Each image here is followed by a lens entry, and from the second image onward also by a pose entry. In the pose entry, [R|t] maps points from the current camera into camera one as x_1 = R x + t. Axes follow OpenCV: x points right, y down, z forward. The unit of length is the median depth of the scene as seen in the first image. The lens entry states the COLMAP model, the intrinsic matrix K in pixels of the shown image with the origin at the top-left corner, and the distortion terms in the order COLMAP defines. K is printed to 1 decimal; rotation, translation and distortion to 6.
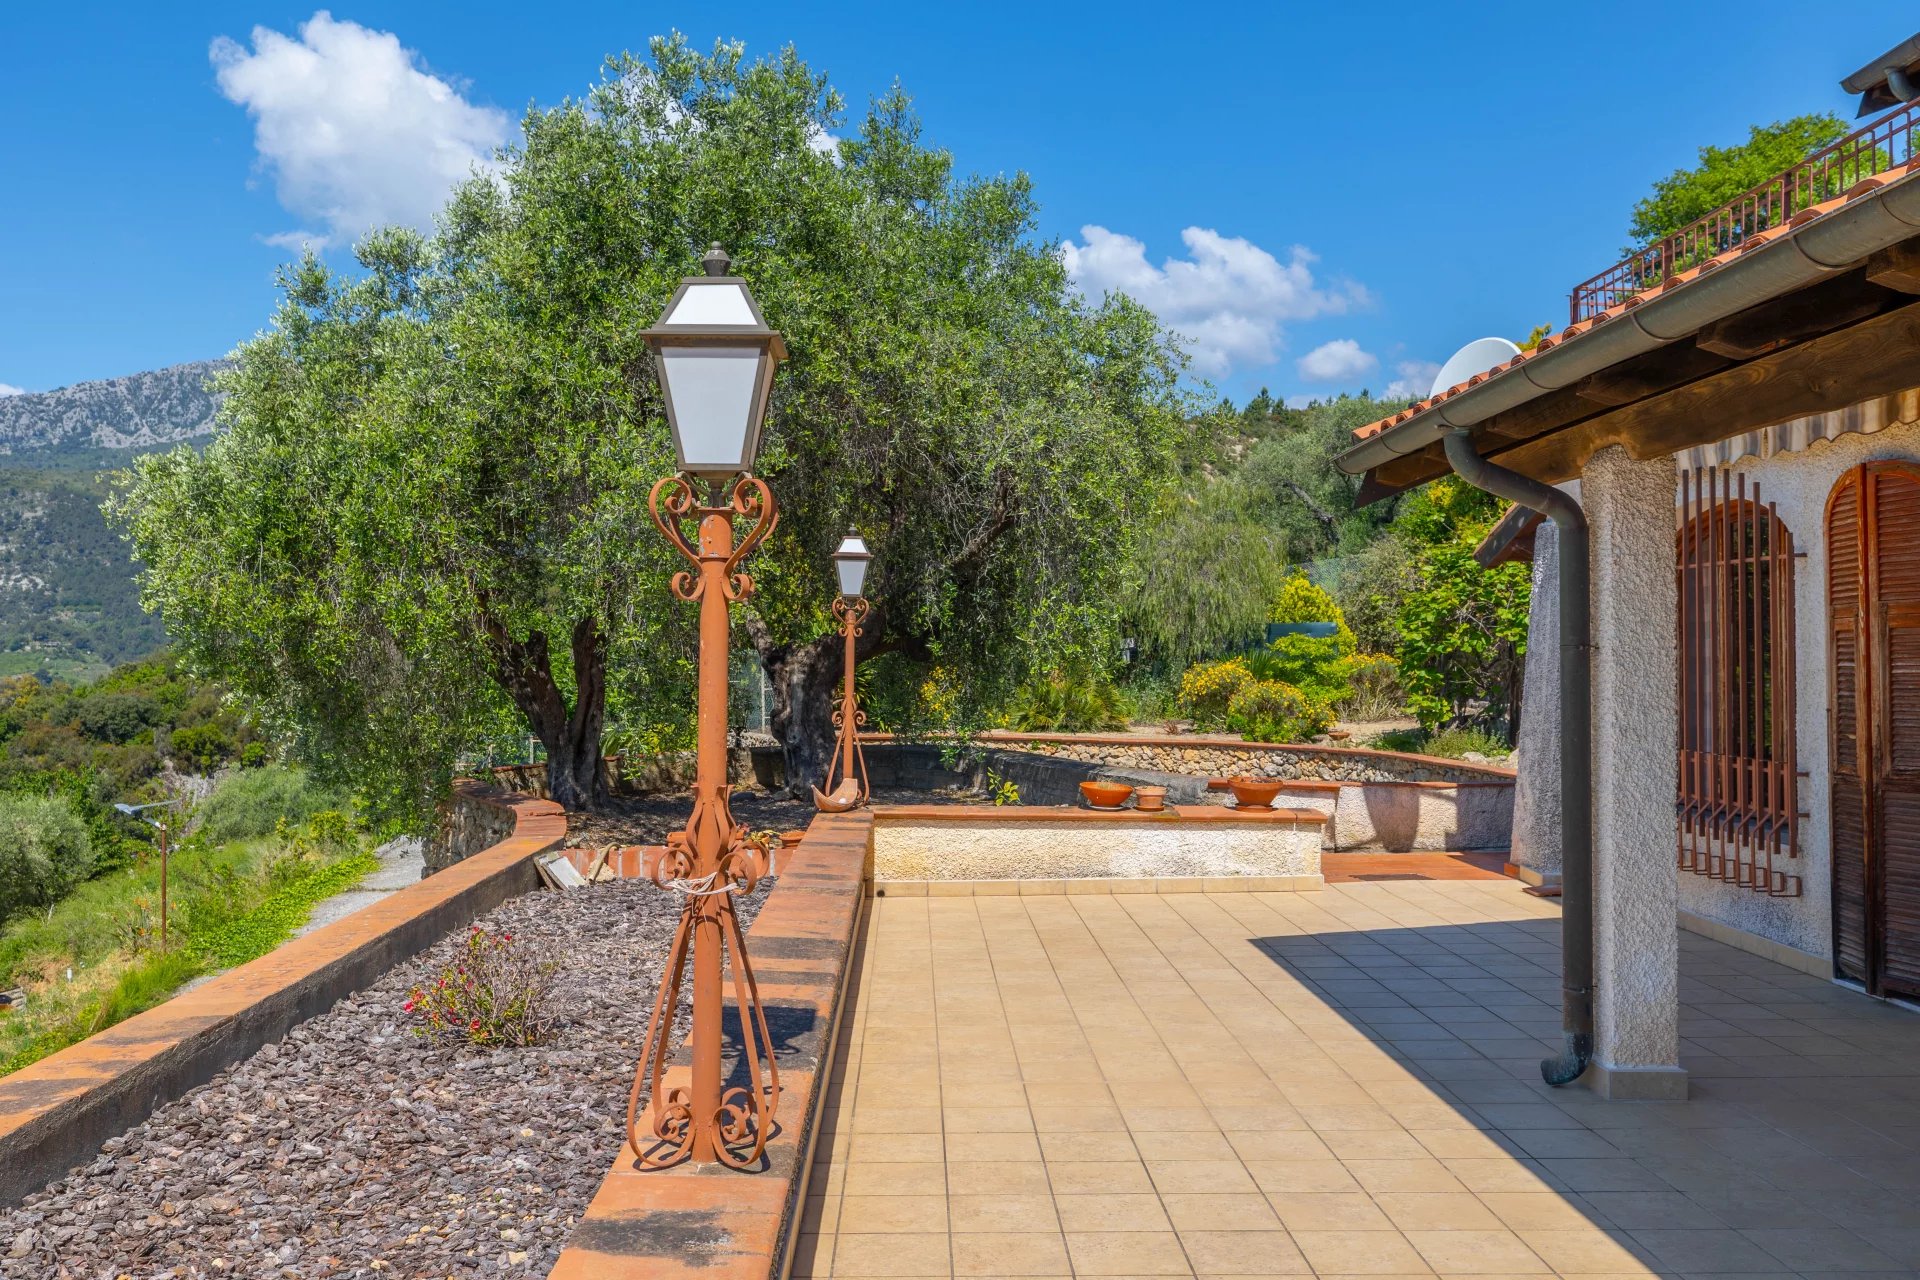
lens RADIAL K [[854.5, 0, 955.6], [0, 854.5, 642.4], [0, 0, 1]] dist [0.000594, -0.000091]
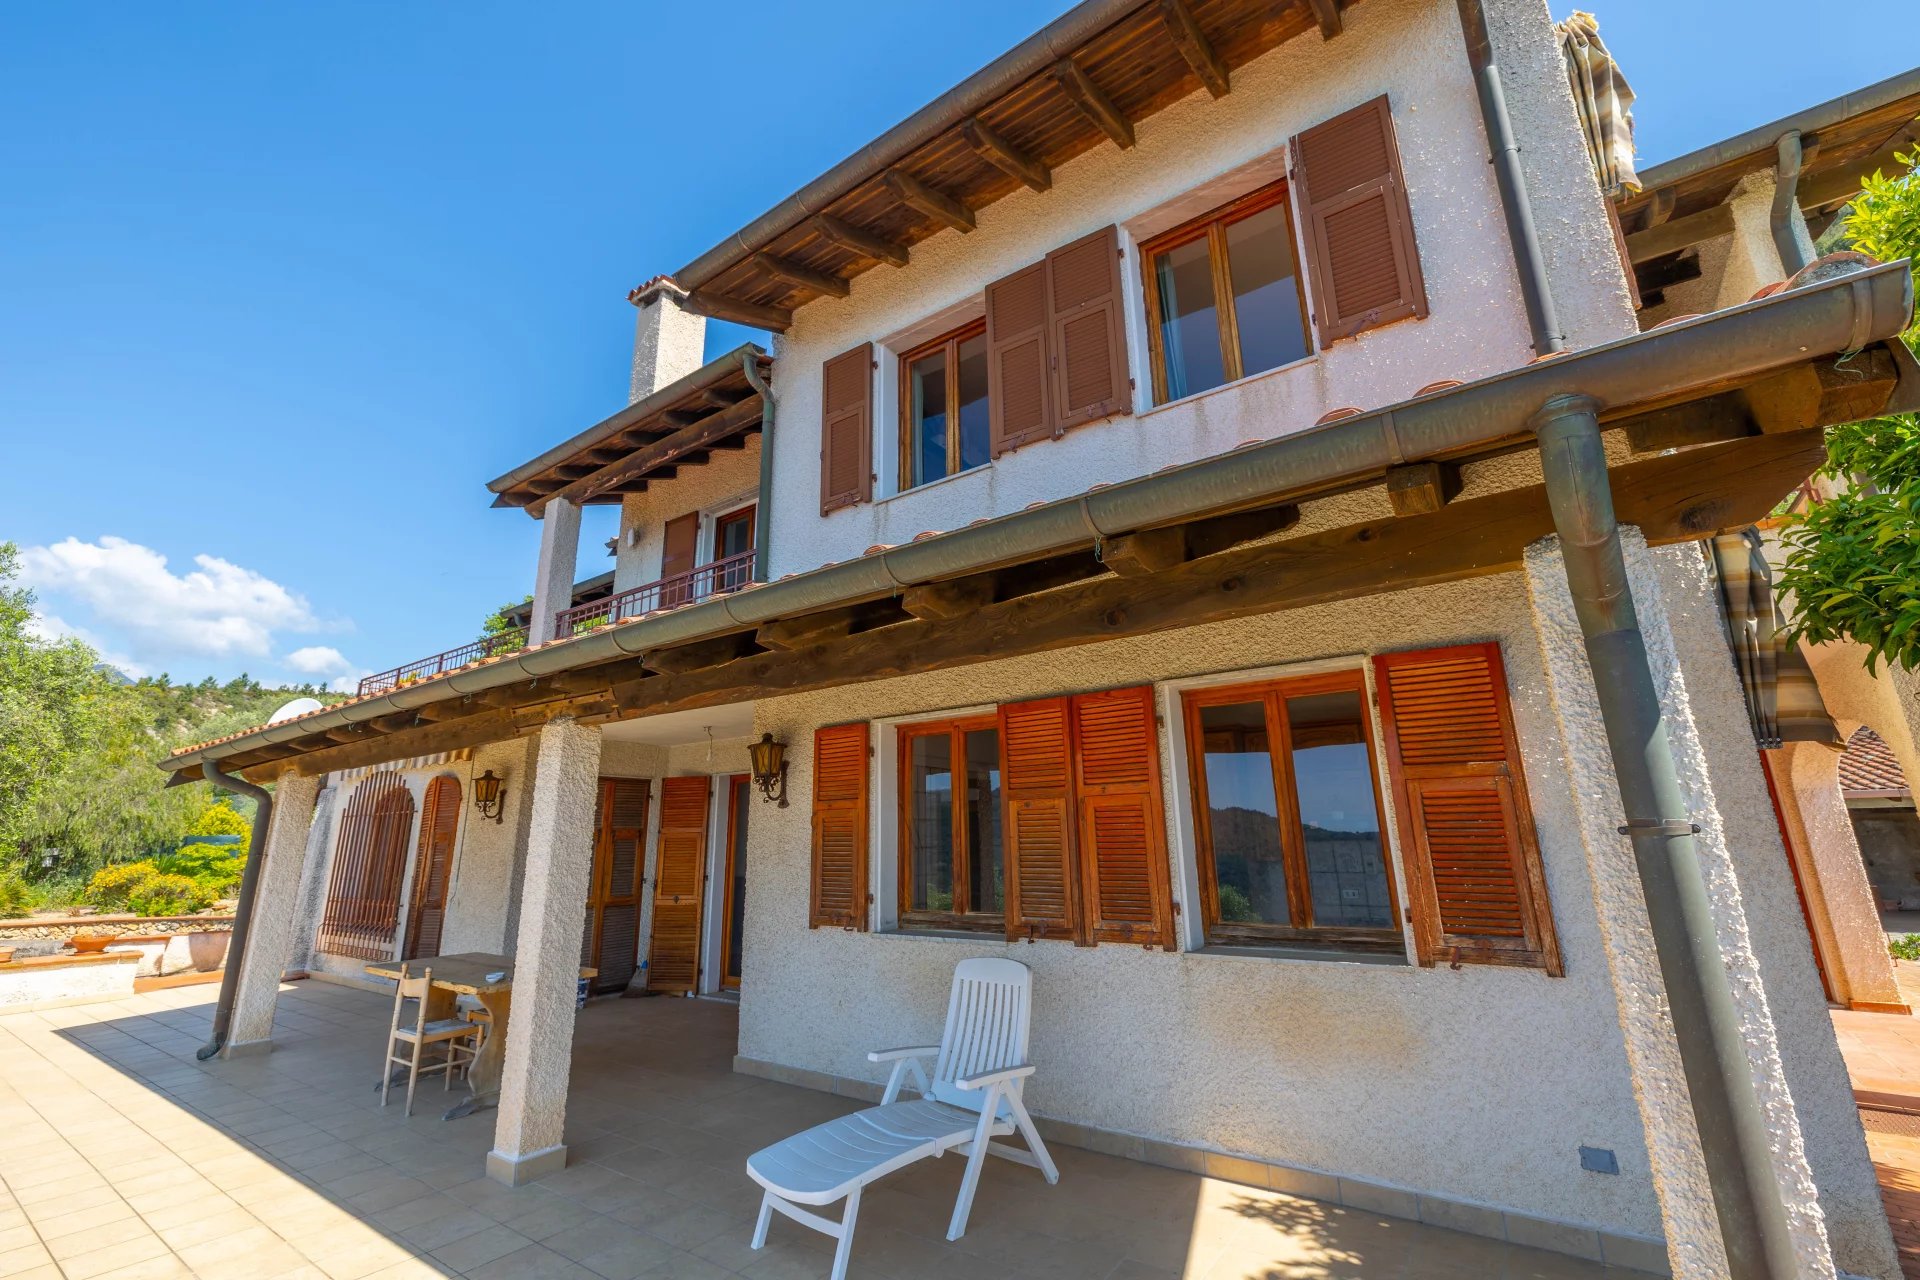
lens RADIAL K [[810.3, 0, 948.9], [0, 810.3, 624.1], [0, 0, 1]] dist [-0.000976, 0.000876]
pose [[0.638845, 0.184064, 0.746993, 0.086313], [0.003856, 0.970180, -0.242356, -0.035826], [-0.769326, 0.157708, 0.619084, -1.094520]]
